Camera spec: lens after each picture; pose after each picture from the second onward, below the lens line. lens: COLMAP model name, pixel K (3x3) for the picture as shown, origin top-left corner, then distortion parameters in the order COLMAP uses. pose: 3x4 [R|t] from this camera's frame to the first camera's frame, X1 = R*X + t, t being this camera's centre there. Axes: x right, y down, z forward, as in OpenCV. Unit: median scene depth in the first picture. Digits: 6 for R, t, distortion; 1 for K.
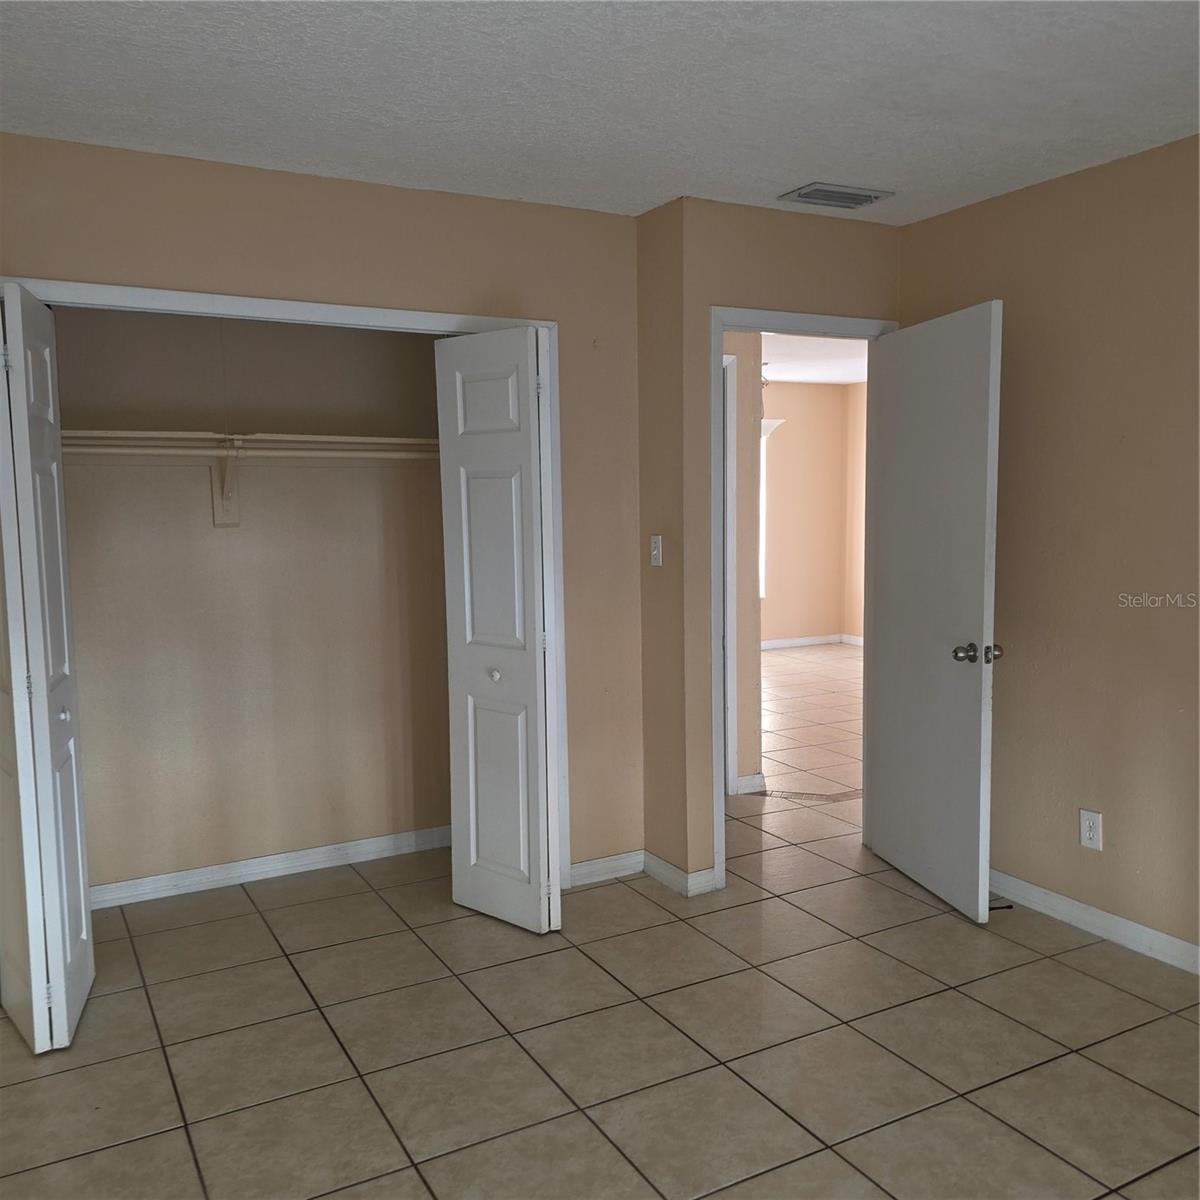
lens RADIAL K [[1067.9, 0, 601.3], [0, 1067.9, 604.5], [0, 0, 1]] dist [0.097686, -0.110964]
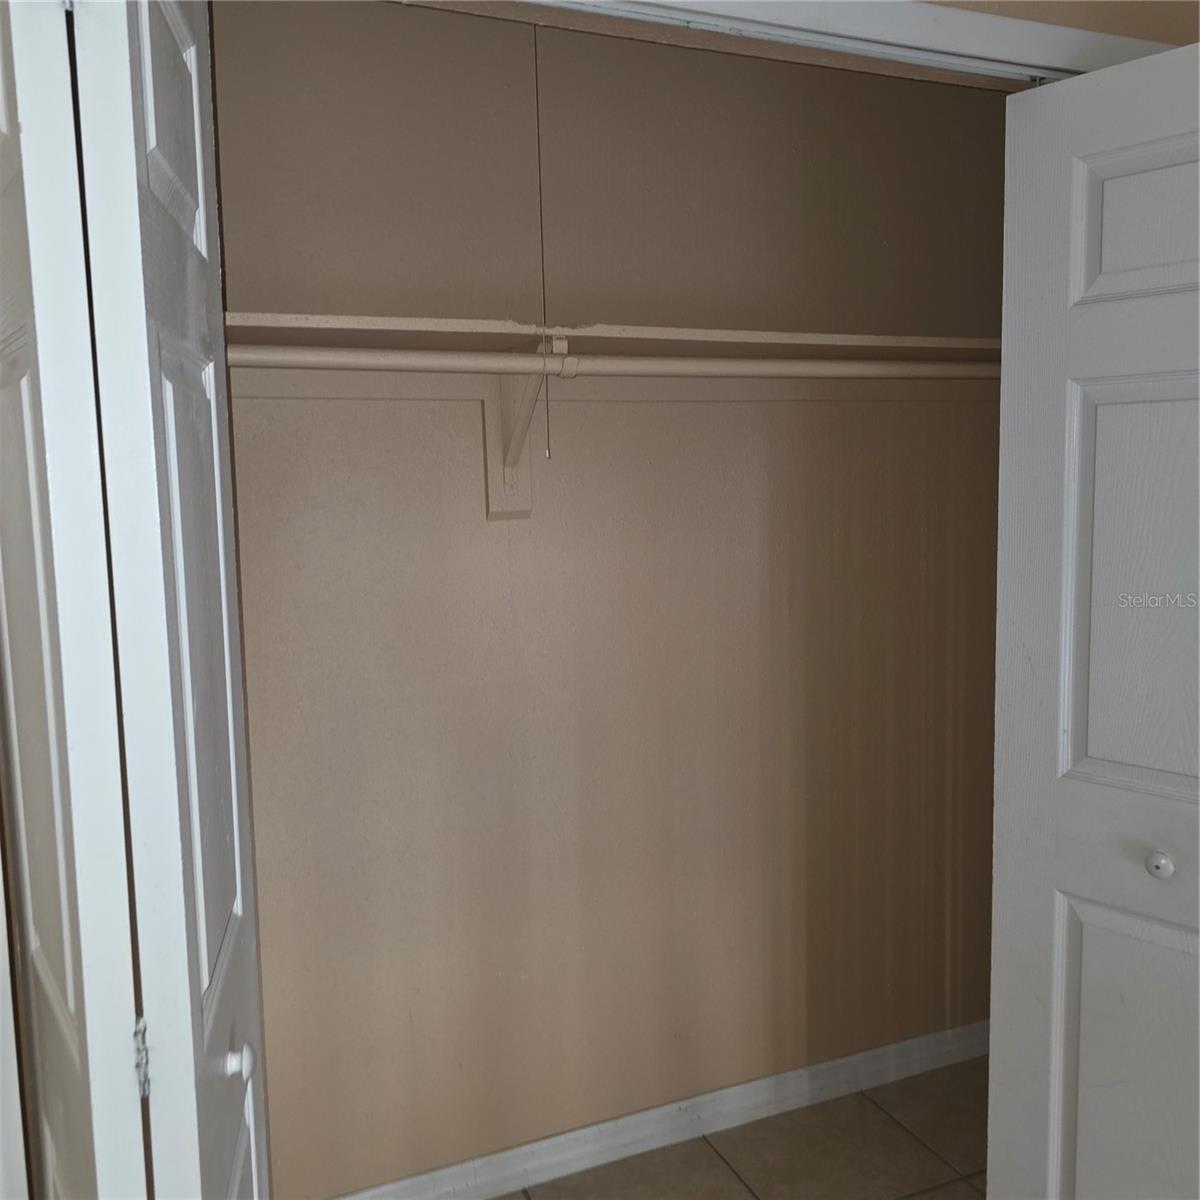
lens RADIAL K [[1085.5, 0, 587.1], [0, 1085.5, 592.9], [0, 0, 1]] dist [0.132121, -0.192299]
pose [[0.993675, 0.005660, -0.112147, -0.271202], [-0.004283, 0.999912, 0.012519, -0.045831], [0.112208, -0.011959, 0.993613, 0.521351]]
